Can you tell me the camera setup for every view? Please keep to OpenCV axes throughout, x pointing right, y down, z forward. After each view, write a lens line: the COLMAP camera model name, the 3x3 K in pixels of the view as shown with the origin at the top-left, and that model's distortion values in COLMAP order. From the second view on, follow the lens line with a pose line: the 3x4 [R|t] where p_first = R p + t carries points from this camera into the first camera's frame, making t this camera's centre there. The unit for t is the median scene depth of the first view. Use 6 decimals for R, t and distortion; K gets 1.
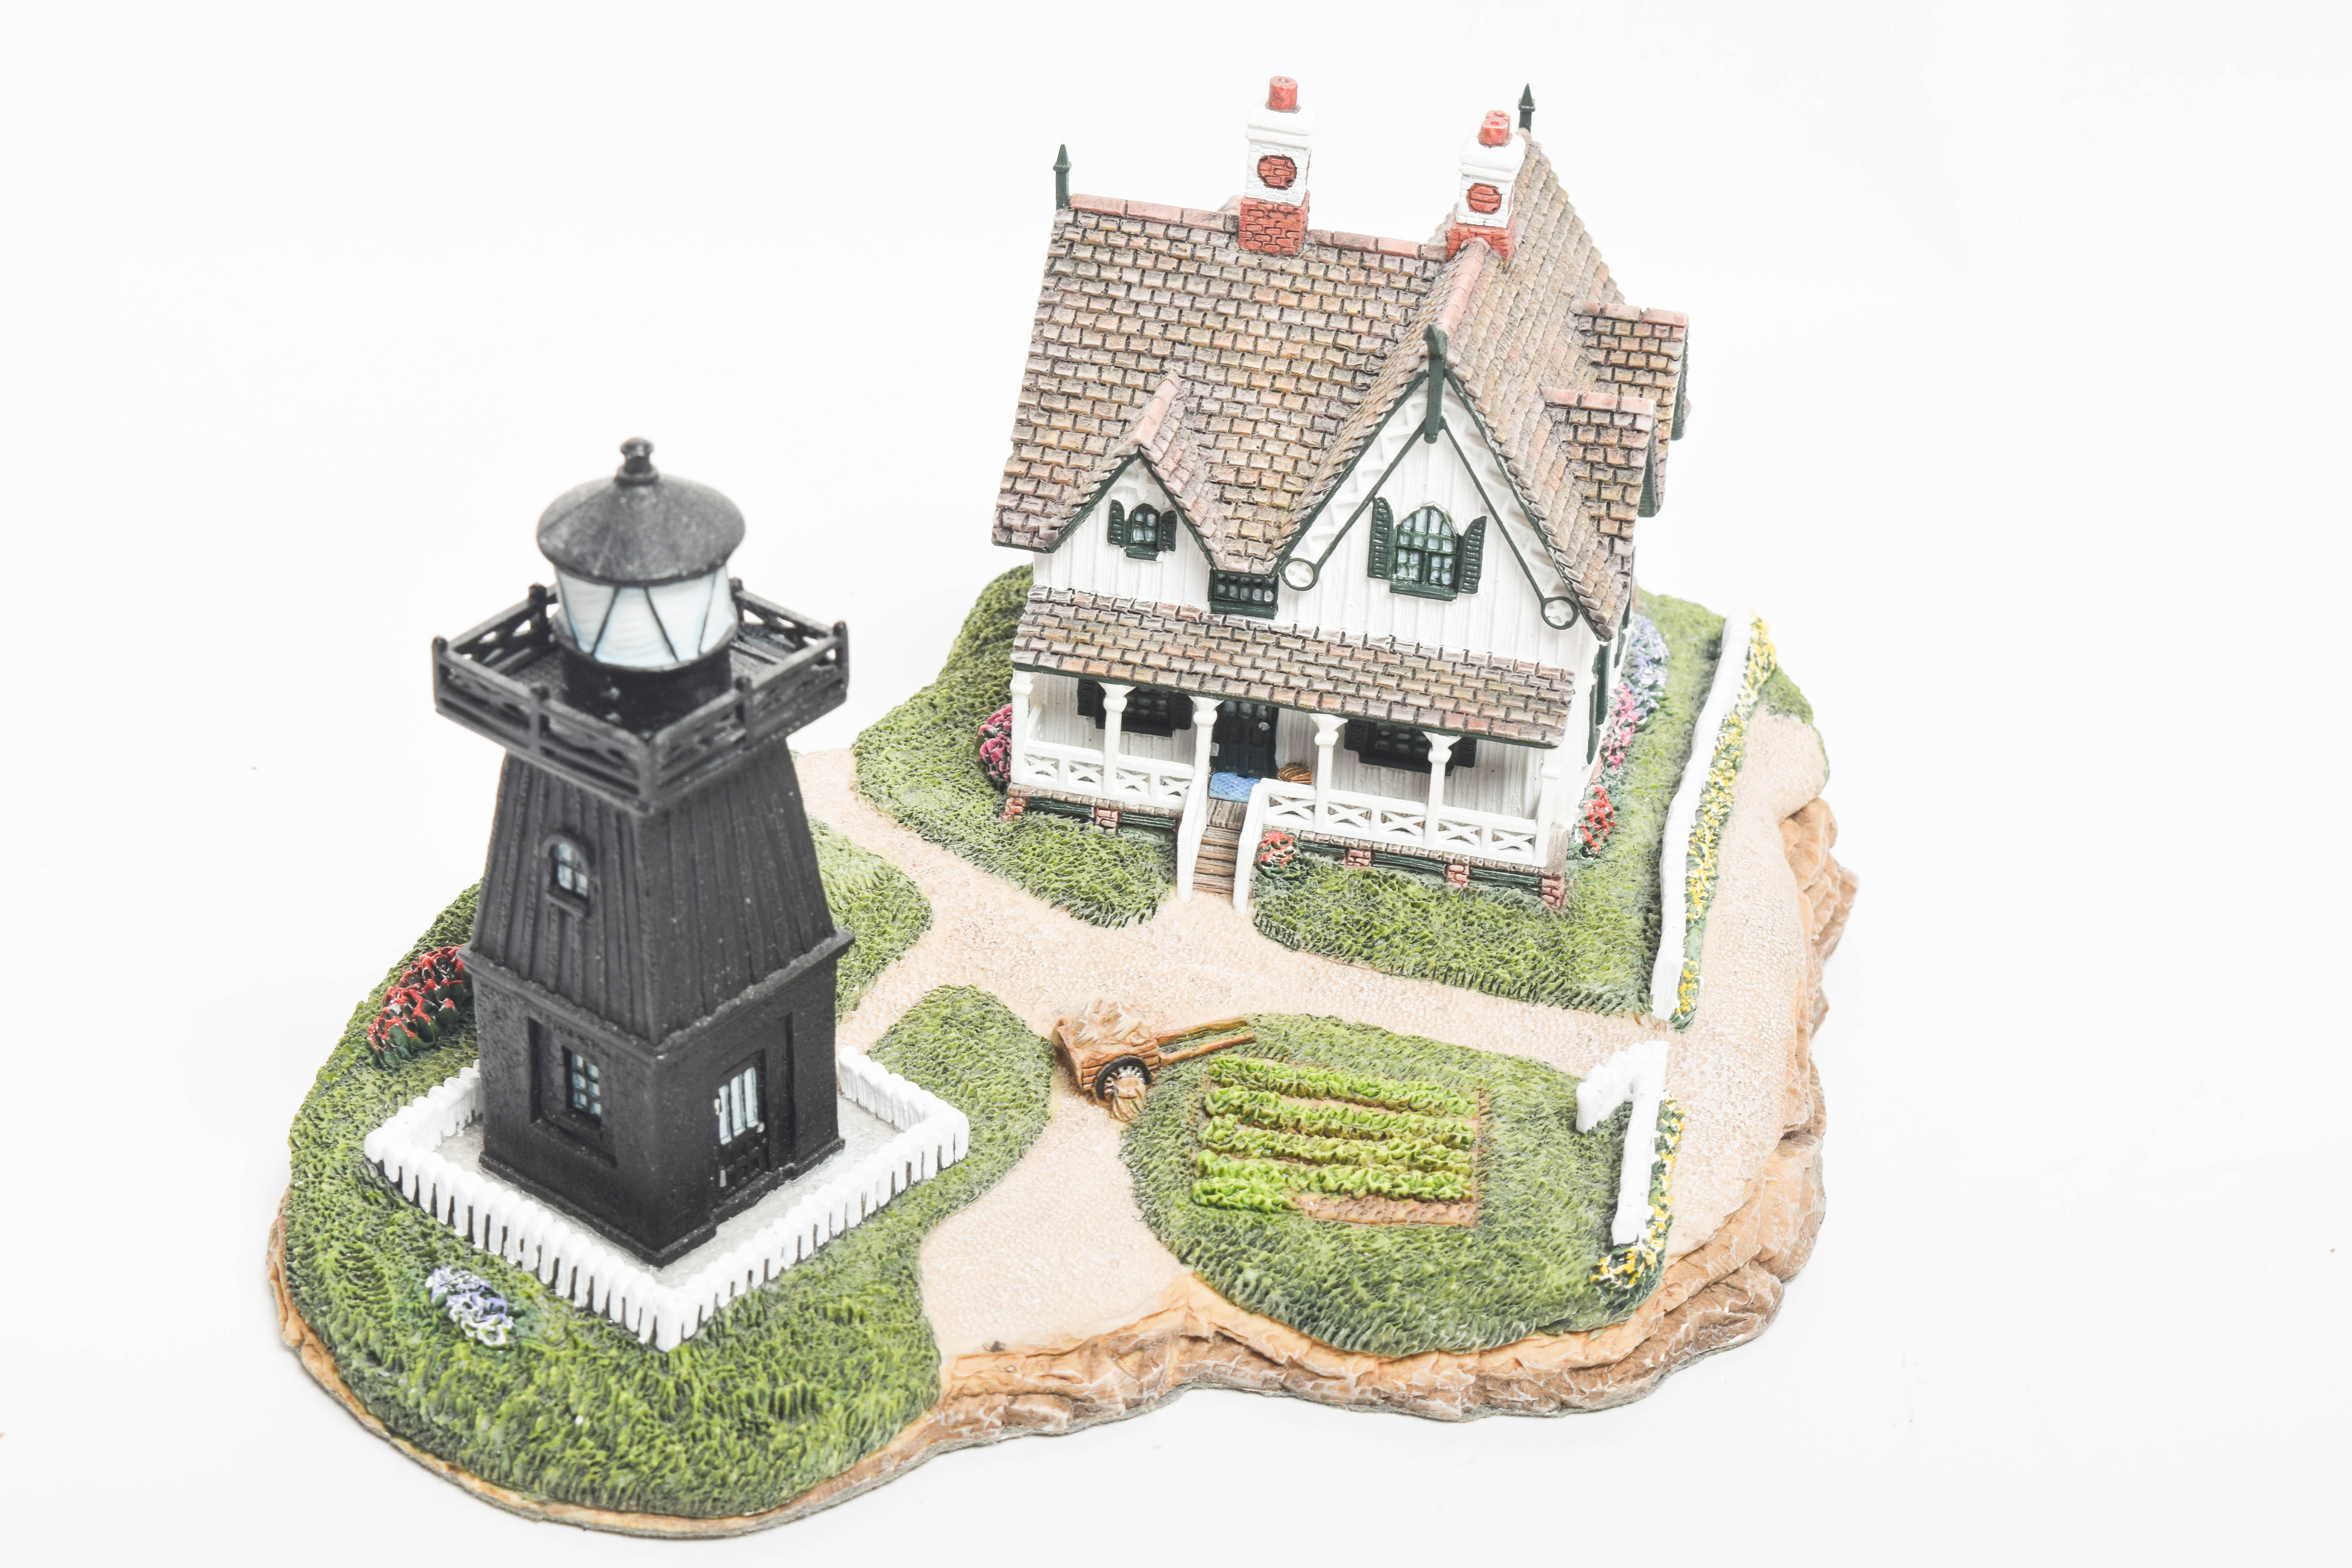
lens RADIAL K [[5153.0, 0, 1176.0], [0, 5153.0, 784.0], [0, 0, 1]] dist [-0.019282, -0.042436]
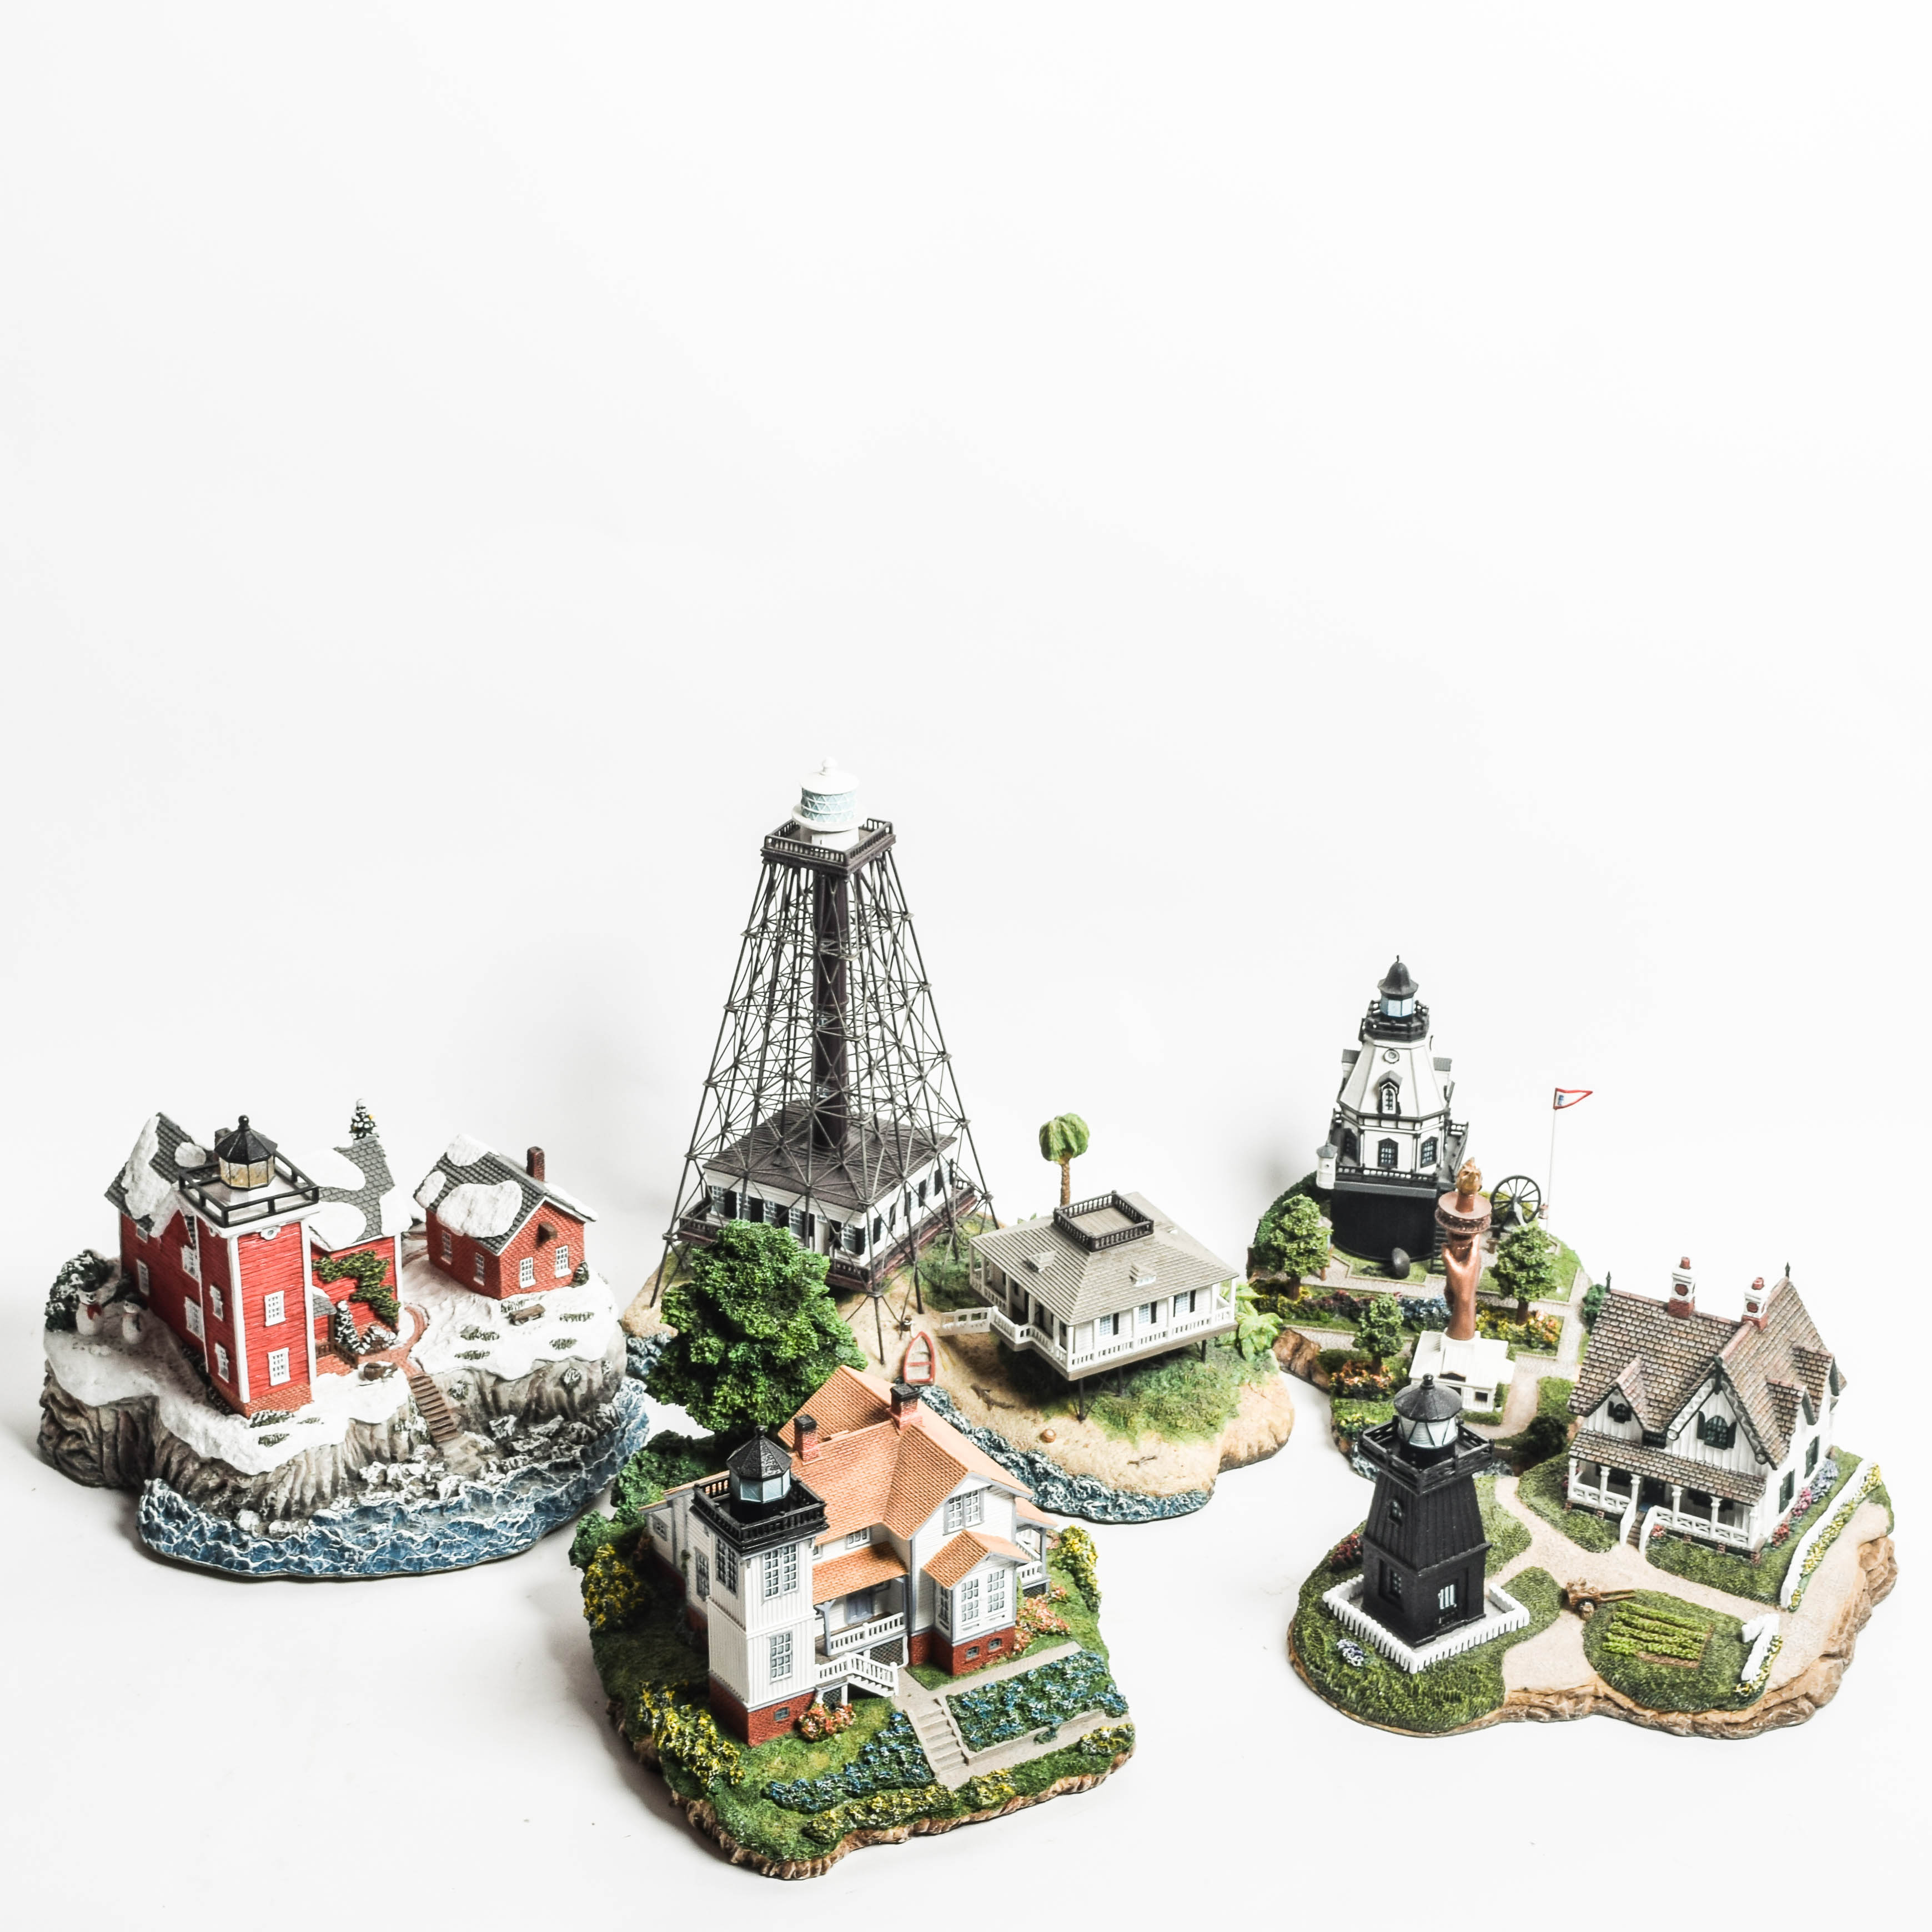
lens RADIAL K [[4664.4, 0, 966.0], [0, 4664.4, 966.0], [0, 0, 1]] dist [-0.087832, -0.299408]
pose [[0.959282, 0.083686, -0.269768, 0.326216], [-0.110350, 0.990233, -0.085217, -0.036423], [0.260002, 0.111516, 0.959147, -1.604211]]
